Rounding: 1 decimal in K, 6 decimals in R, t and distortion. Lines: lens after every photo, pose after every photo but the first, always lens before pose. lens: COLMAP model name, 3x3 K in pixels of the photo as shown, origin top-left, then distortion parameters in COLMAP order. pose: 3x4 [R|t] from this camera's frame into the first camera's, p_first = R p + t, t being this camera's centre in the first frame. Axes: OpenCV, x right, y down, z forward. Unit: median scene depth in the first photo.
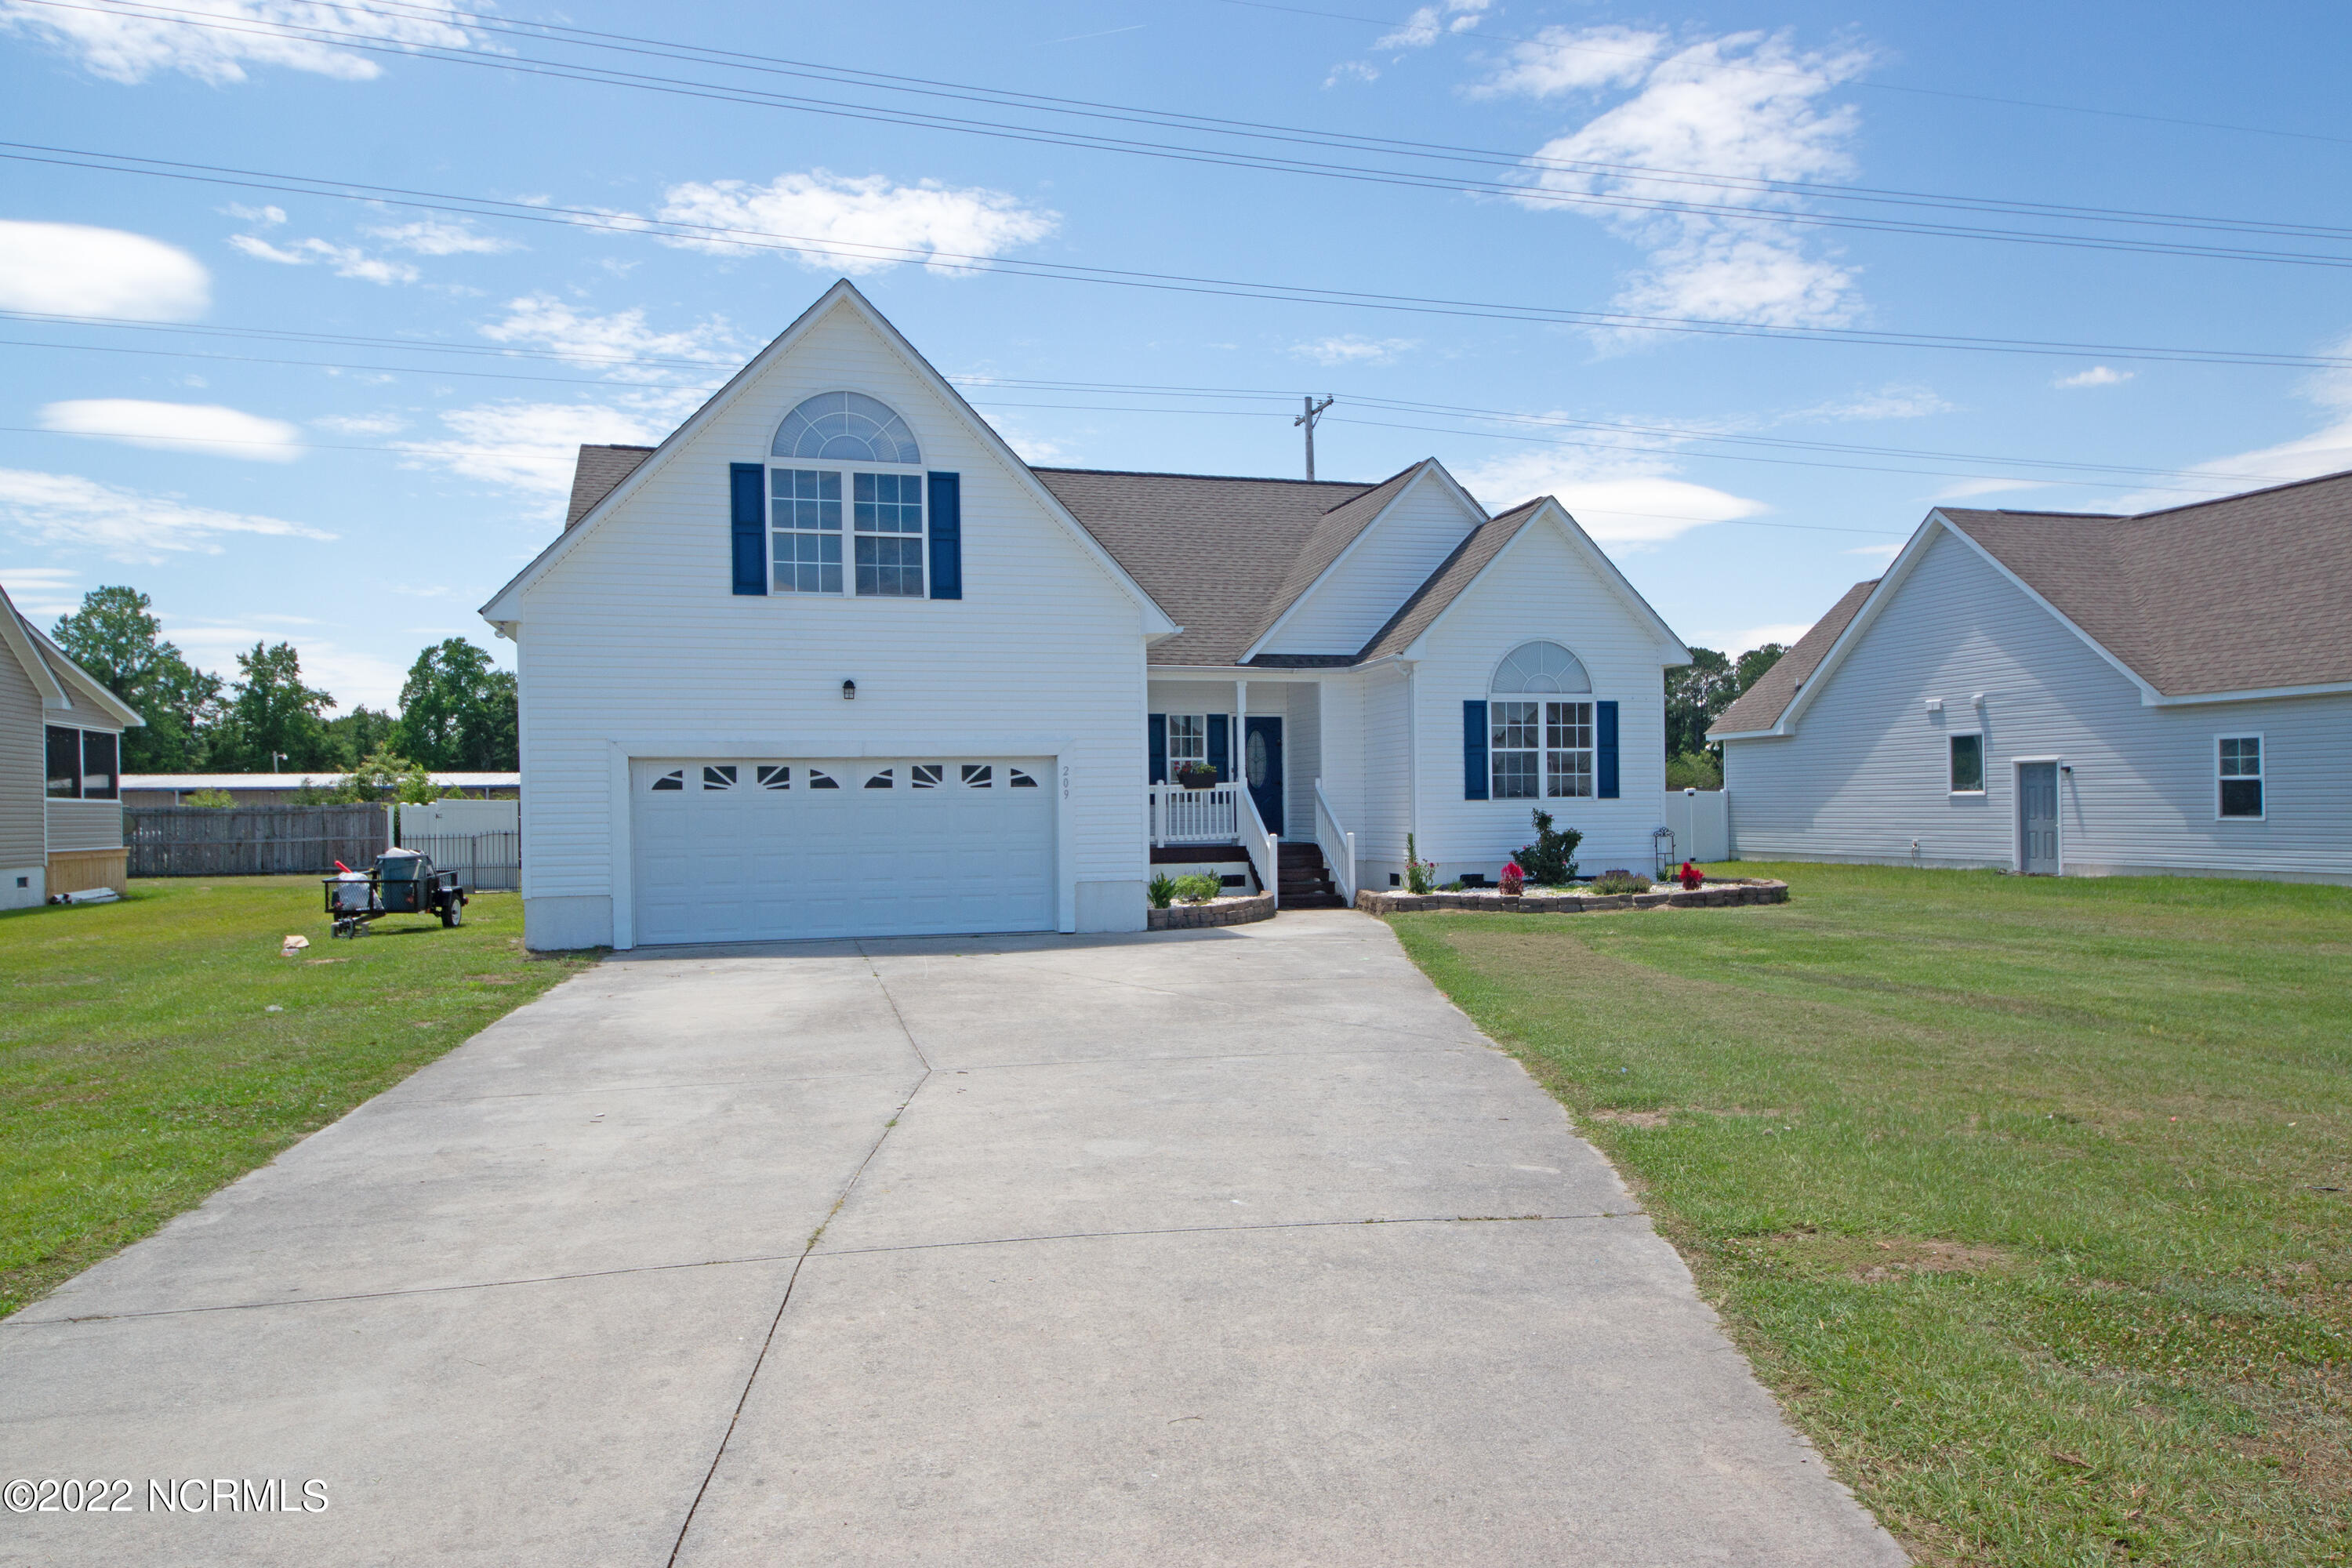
lens RADIAL K [[1502.9, 0, 1172.9], [0, 1502.9, 812.5], [0, 0, 1]] dist [0.008363, -0.004711]
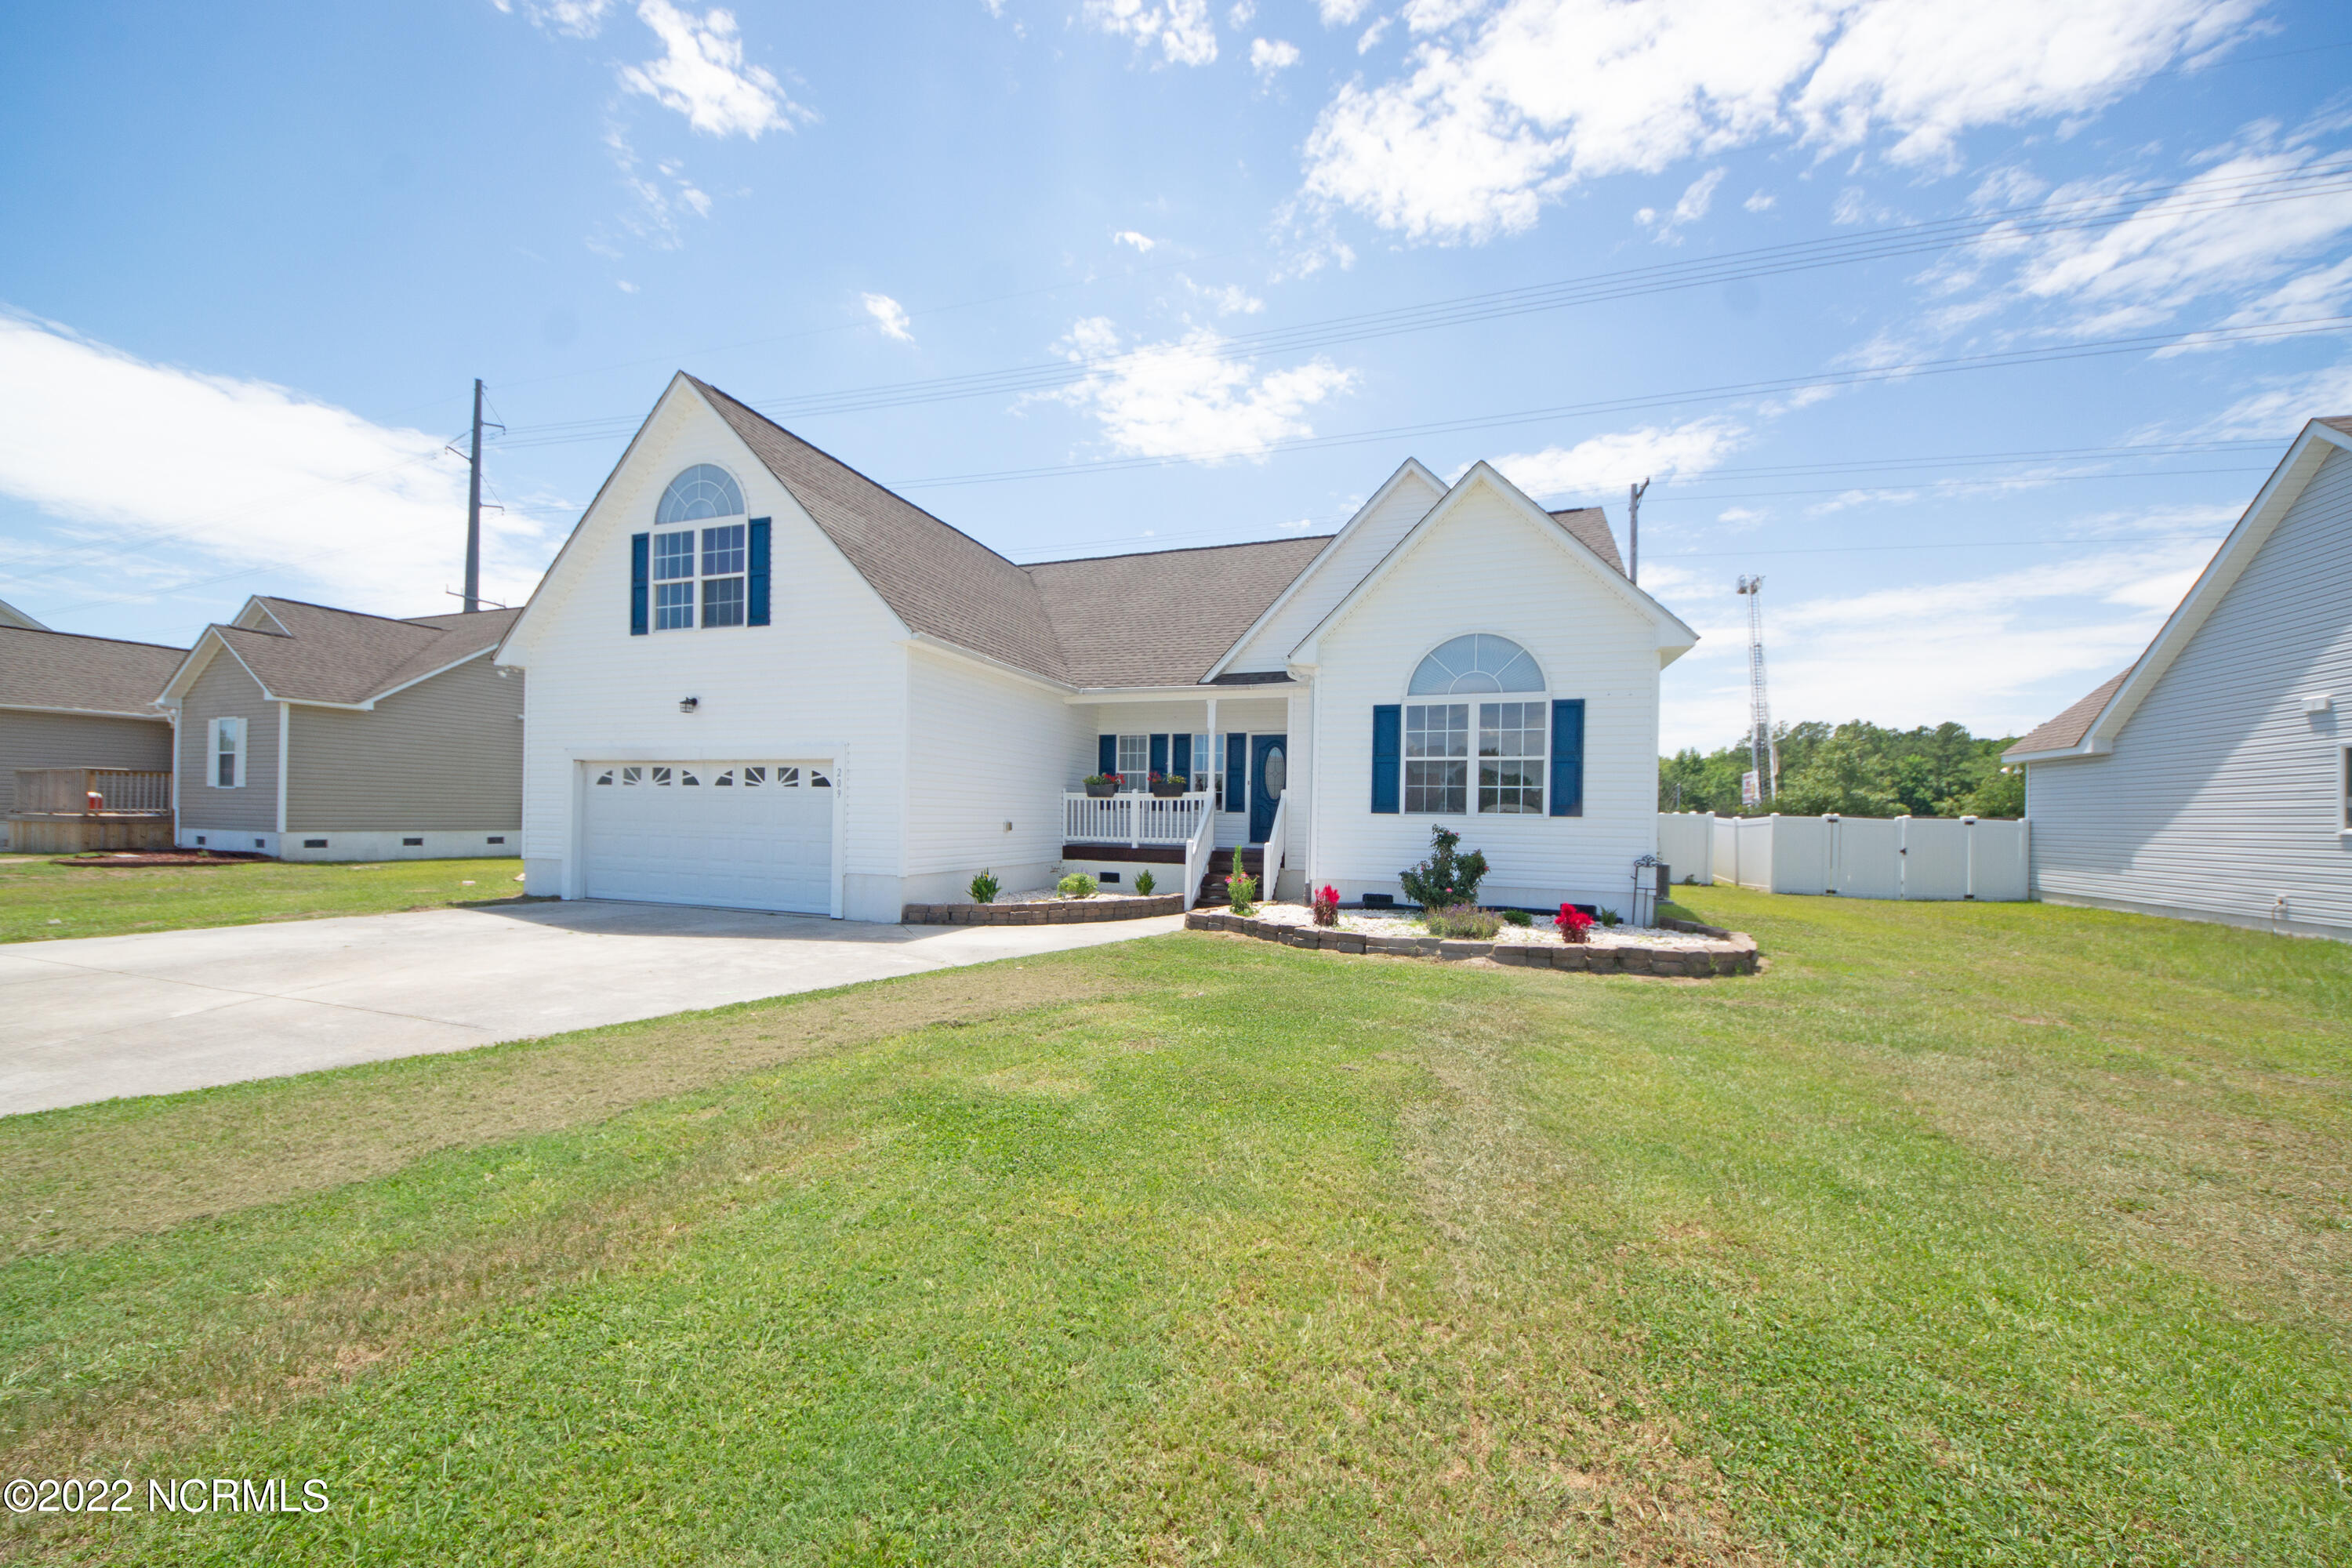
lens RADIAL K [[841.1, 0, 1157.9], [0, 841.1, 811.8], [0, 0, 1]] dist [0.032923, -0.018957]
pose [[0.816561, 0.026794, -0.576638, 0.480458], [-0.032323, 0.999477, 0.000670, -0.006840], [0.576354, 0.018092, 0.817000, 0.623639]]
